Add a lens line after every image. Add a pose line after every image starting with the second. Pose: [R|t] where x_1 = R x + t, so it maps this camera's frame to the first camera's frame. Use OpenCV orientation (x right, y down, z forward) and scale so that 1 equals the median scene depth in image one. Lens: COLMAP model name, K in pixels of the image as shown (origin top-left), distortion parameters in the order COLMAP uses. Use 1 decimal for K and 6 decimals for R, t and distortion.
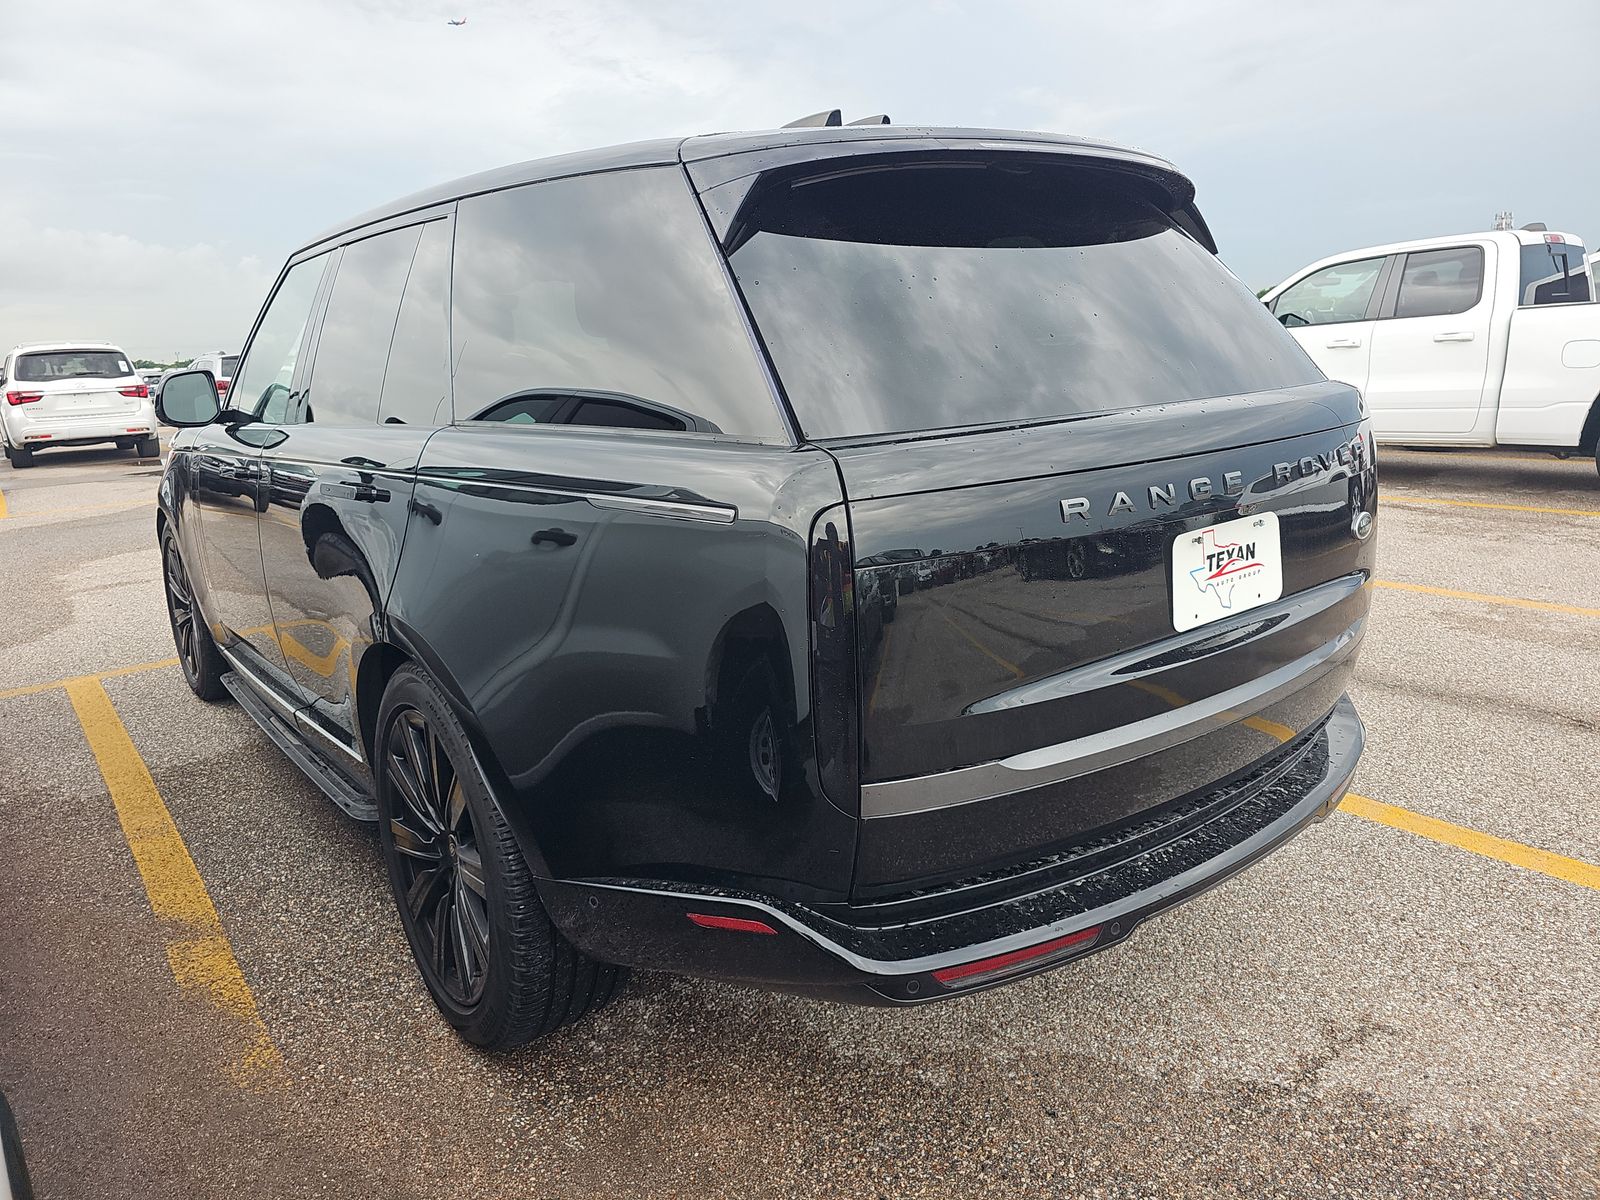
lens RADIAL K [[1084.3, 0, 795.1], [0, 1084.3, 592.9], [0, 0, 1]] dist [0.007416, -0.002051]
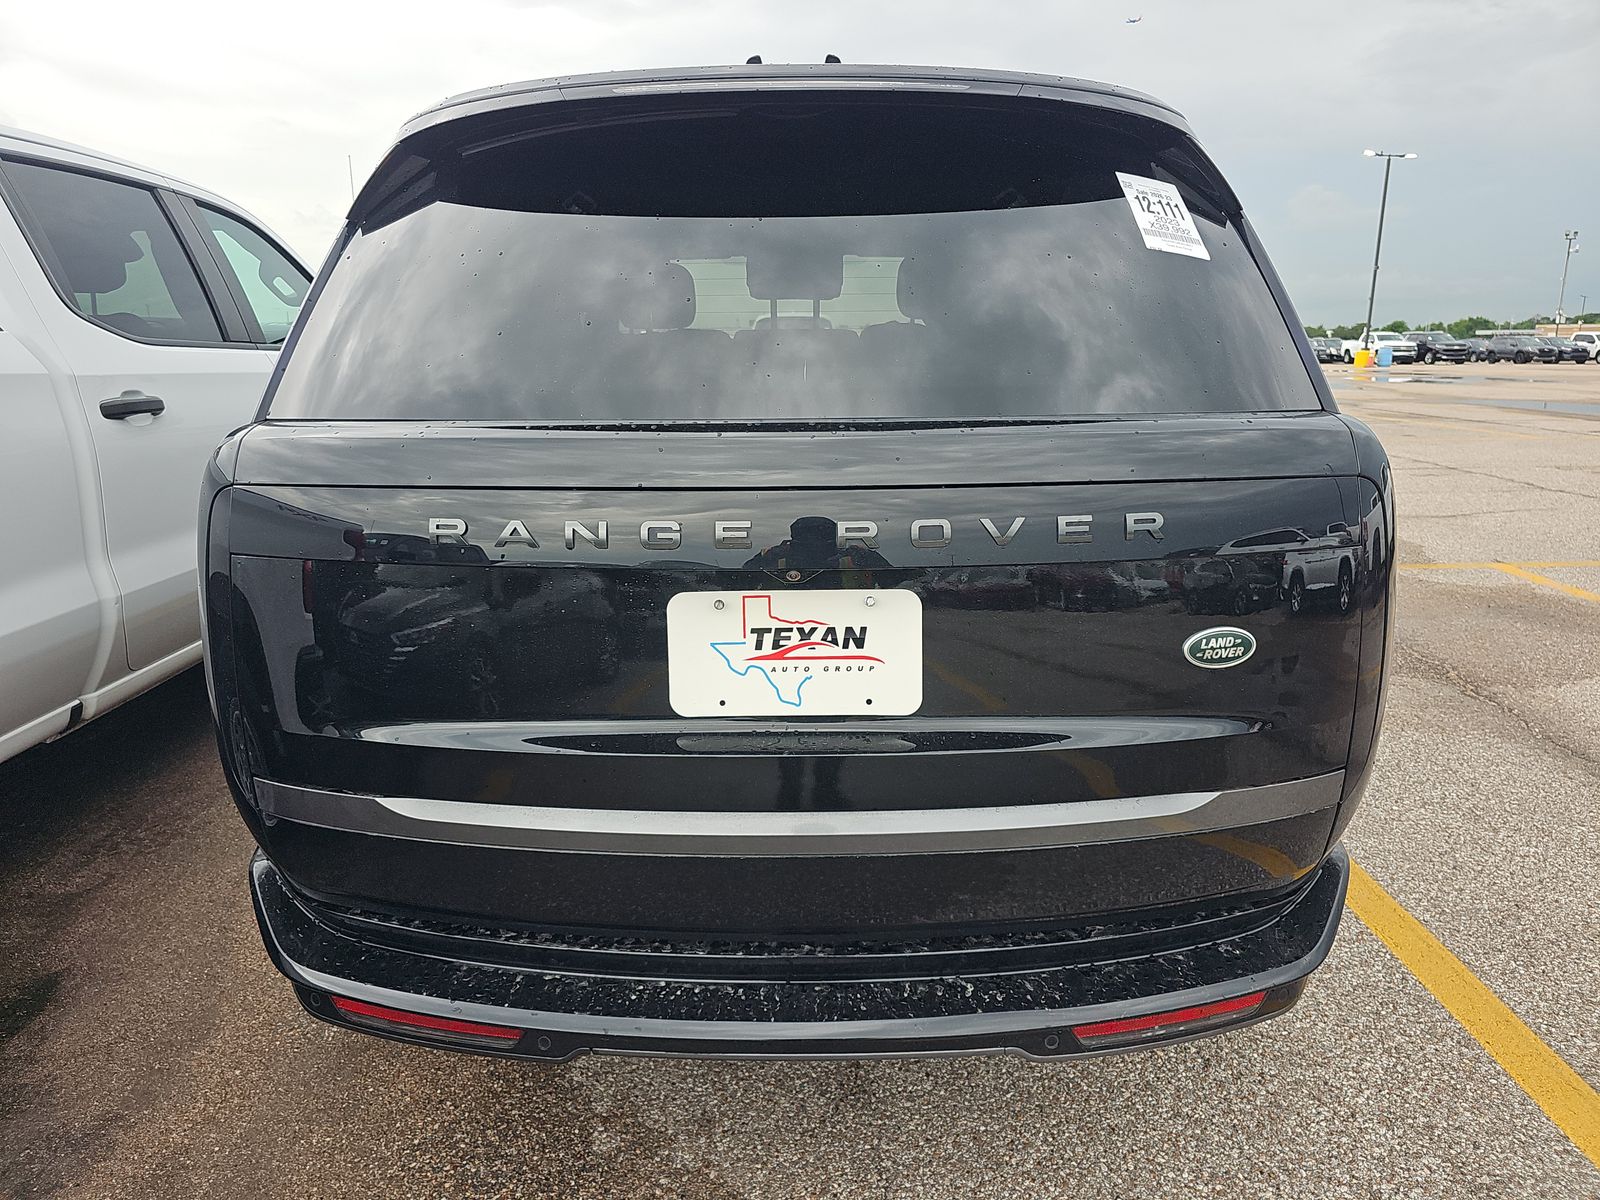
lens RADIAL K [[1083.6, 0, 786.7], [0, 1083.6, 602.4], [0, 0, 1]] dist [-0.000462, -0.004654]
pose [[0.786039, 0.187865, -0.588939, 0.820826], [-0.166214, 0.981849, 0.091359, -0.121677], [0.595412, 0.026078, 0.802997, 0.412609]]
